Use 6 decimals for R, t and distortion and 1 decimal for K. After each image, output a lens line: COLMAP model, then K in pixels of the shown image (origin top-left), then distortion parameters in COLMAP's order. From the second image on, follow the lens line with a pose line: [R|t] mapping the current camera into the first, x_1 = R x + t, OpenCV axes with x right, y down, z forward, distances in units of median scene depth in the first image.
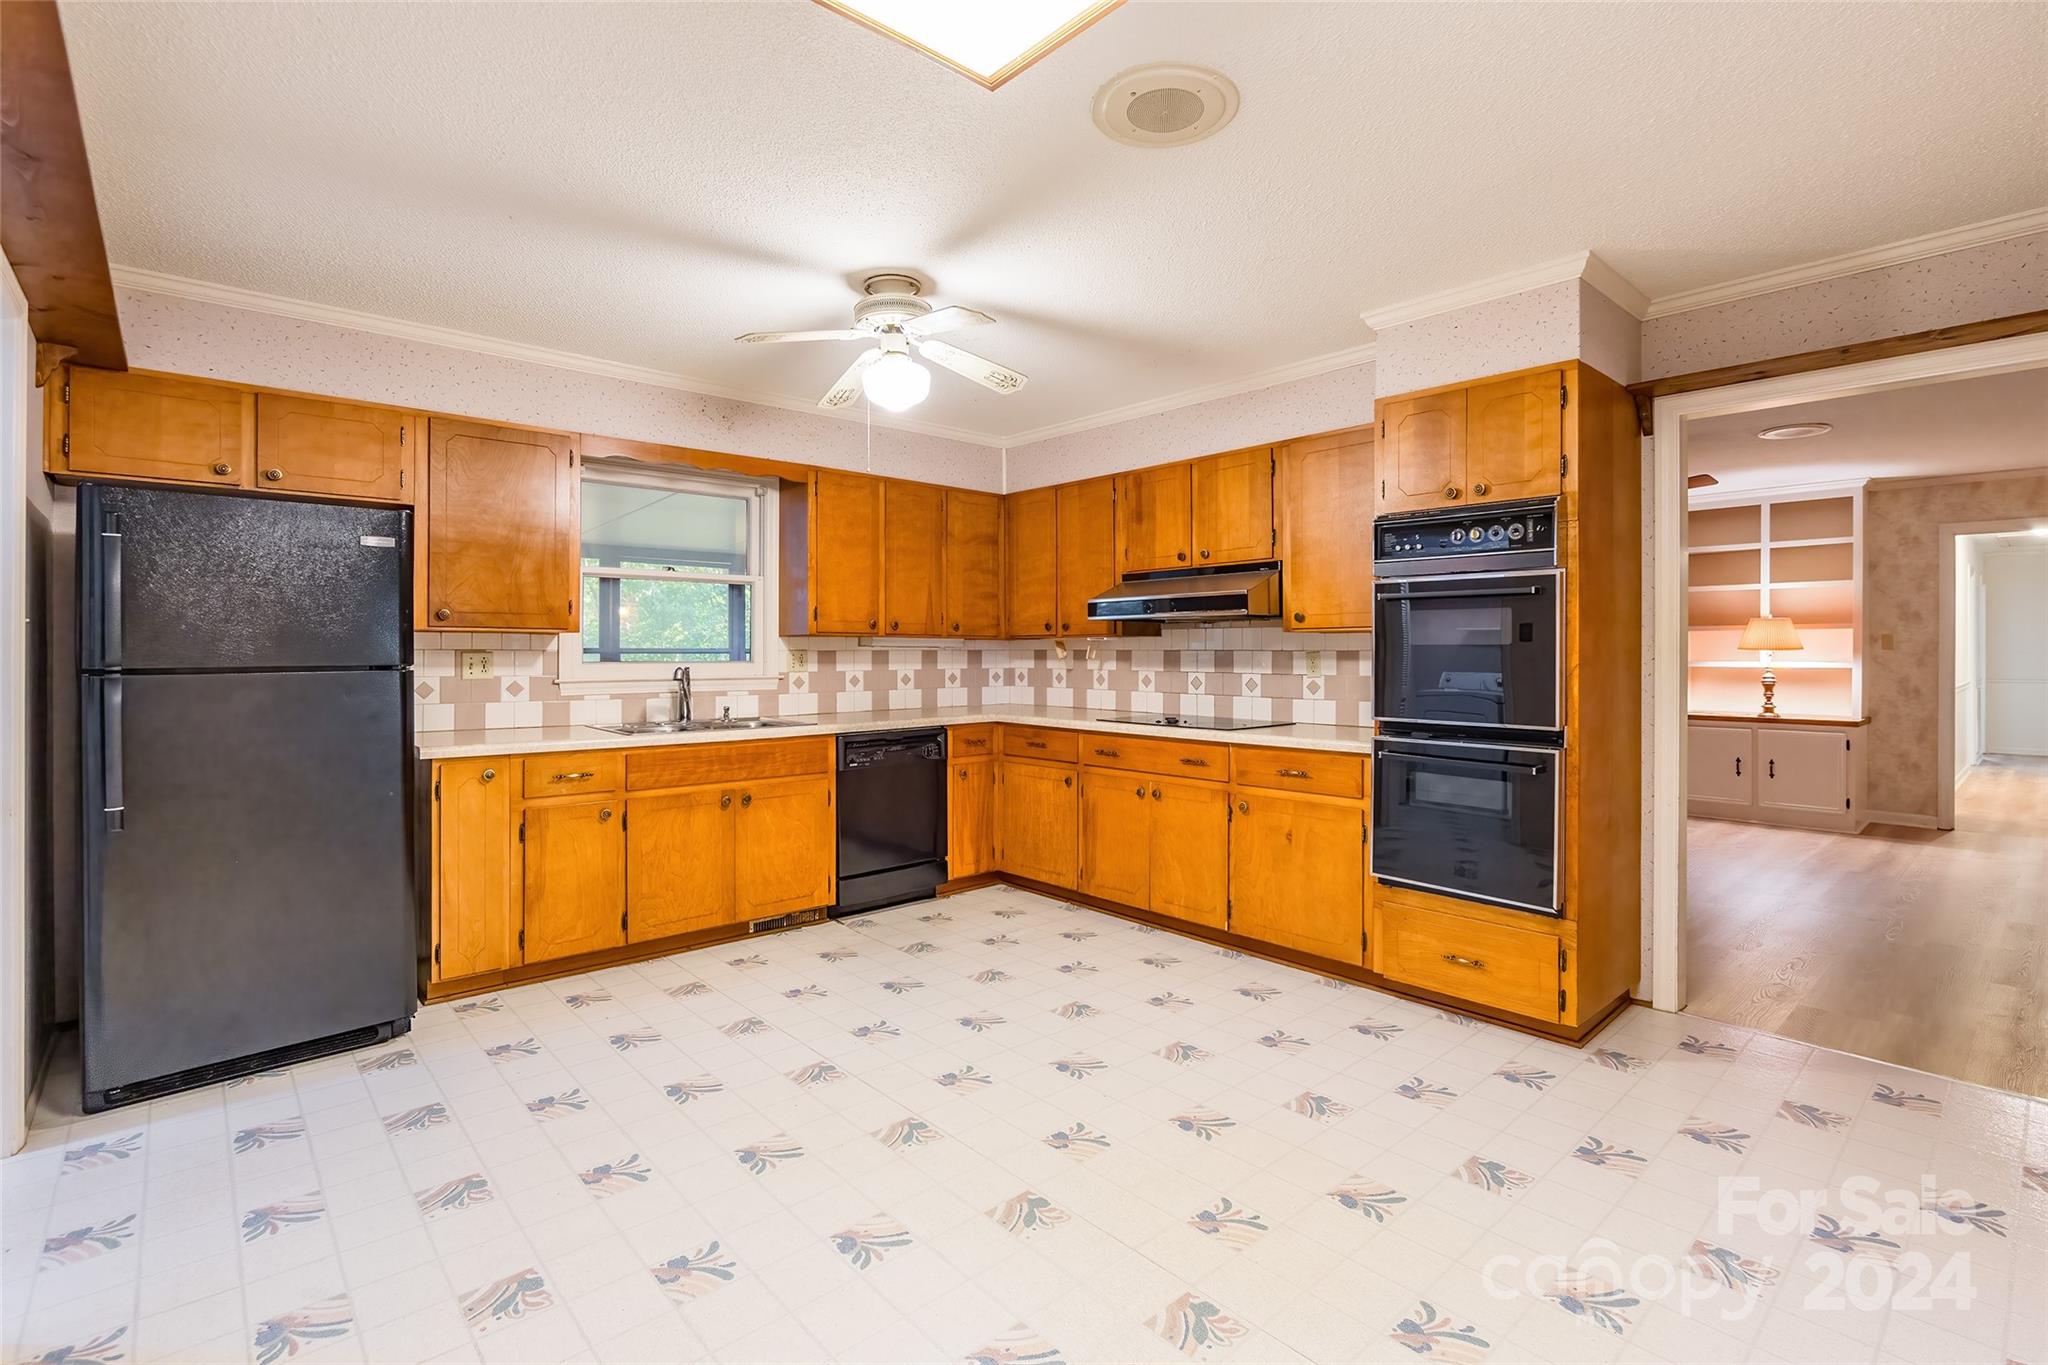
lens RADIAL K [[897.3, 0, 1022.9], [0, 897.3, 657.1], [0, 0, 1]] dist [-0.019394, 0.000815]
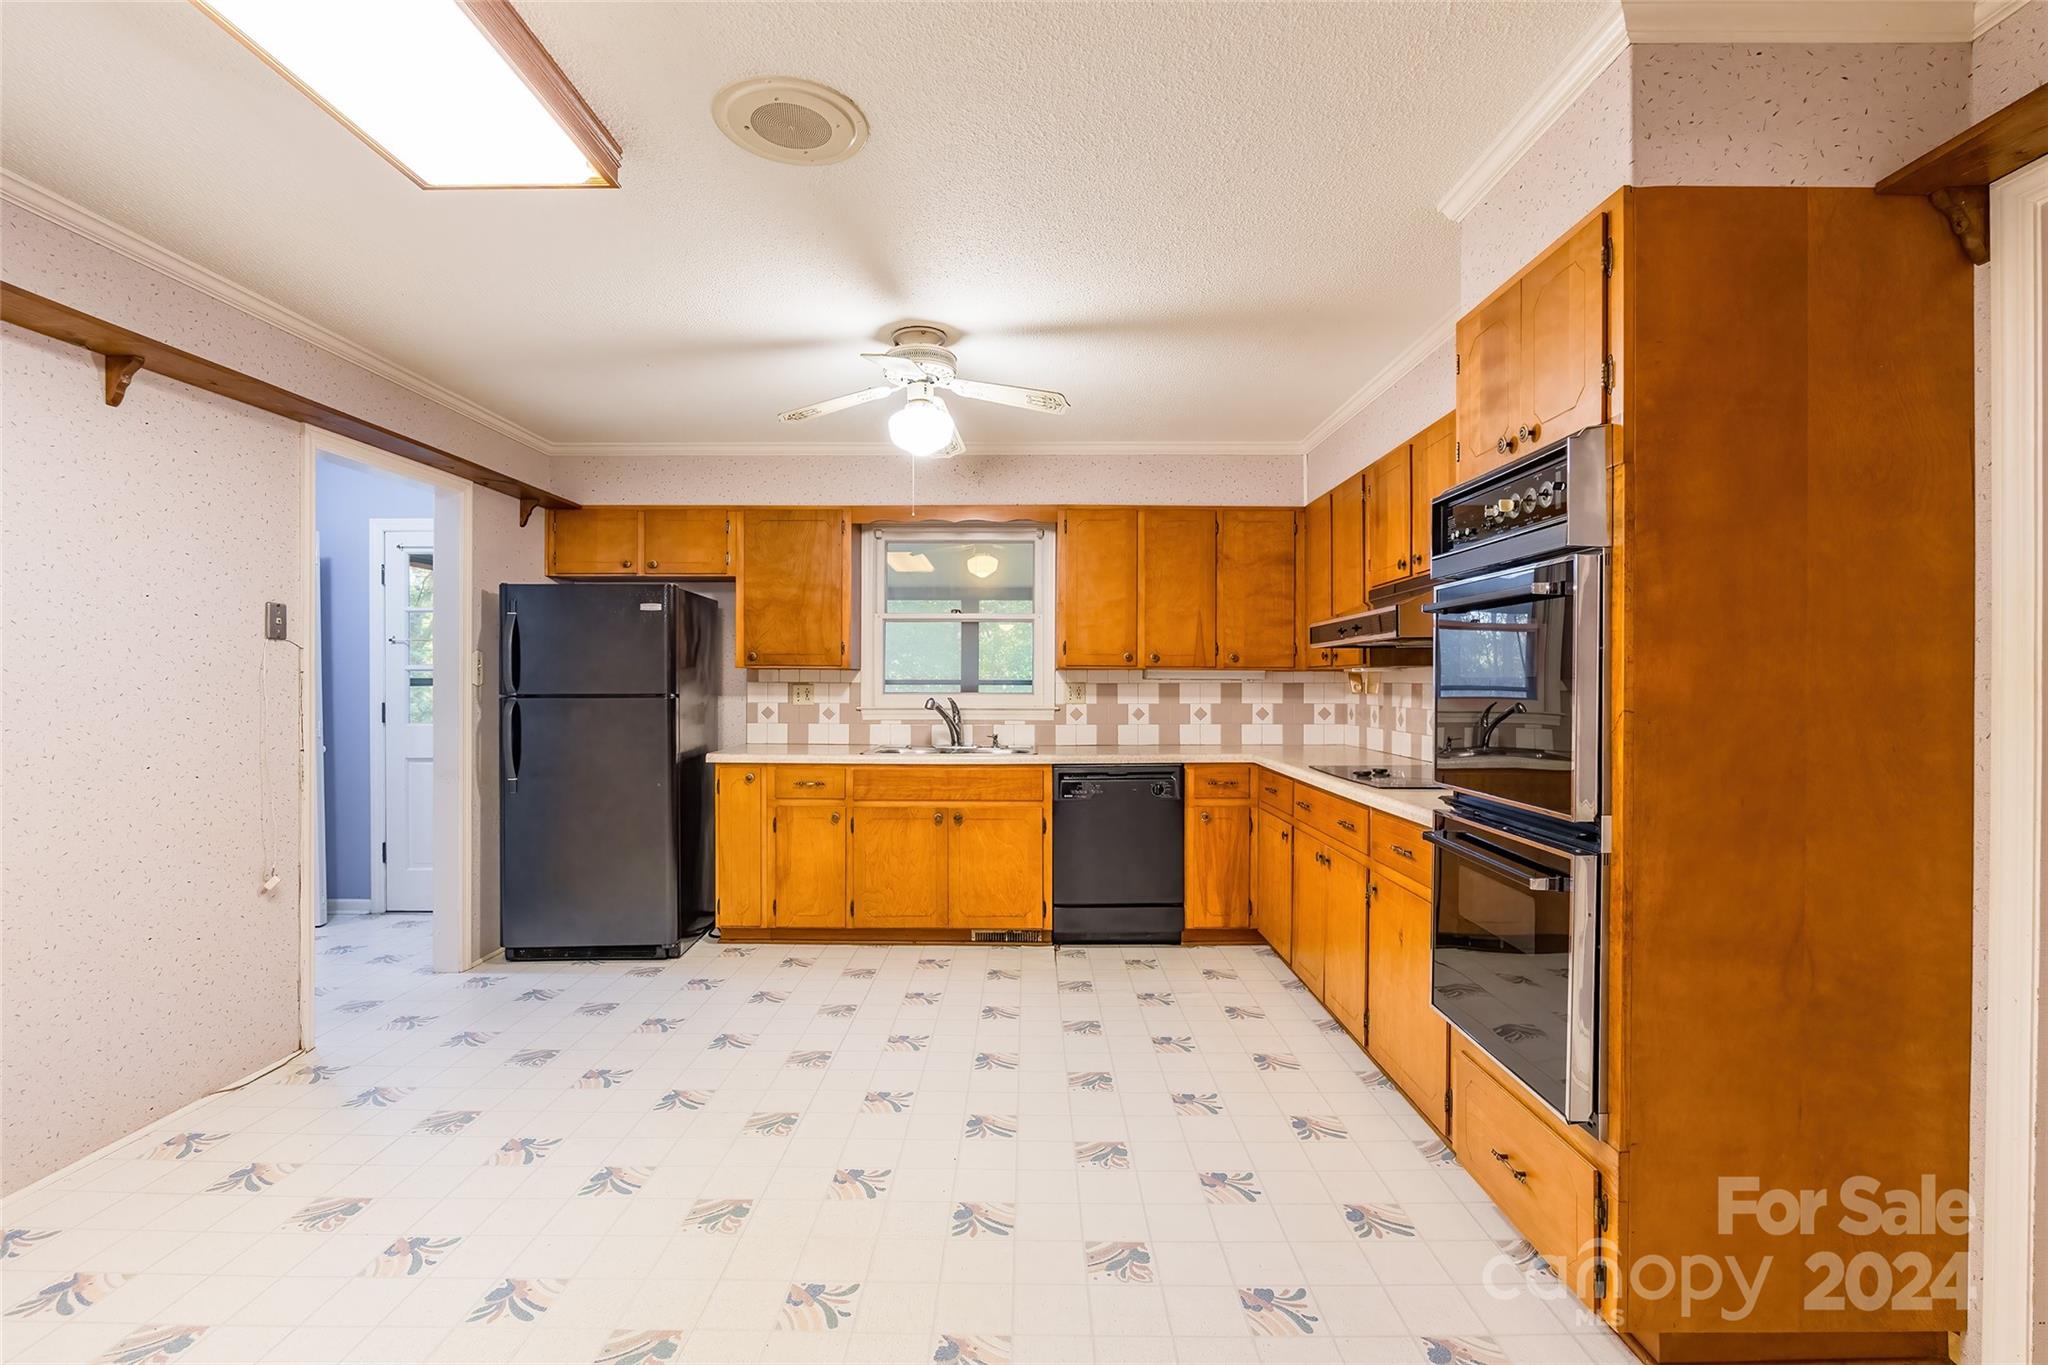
lens RADIAL K [[936.2, 0, 1089.9], [0, 936.2, 675.6], [0, 0, 1]] dist [0.000796, 0.000186]
pose [[0.756892, -0.003482, -0.653530, 0.555369], [-0.005545, 0.999916, -0.011750, -0.004208], [0.653516, 0.012517, 0.756809, 0.222543]]
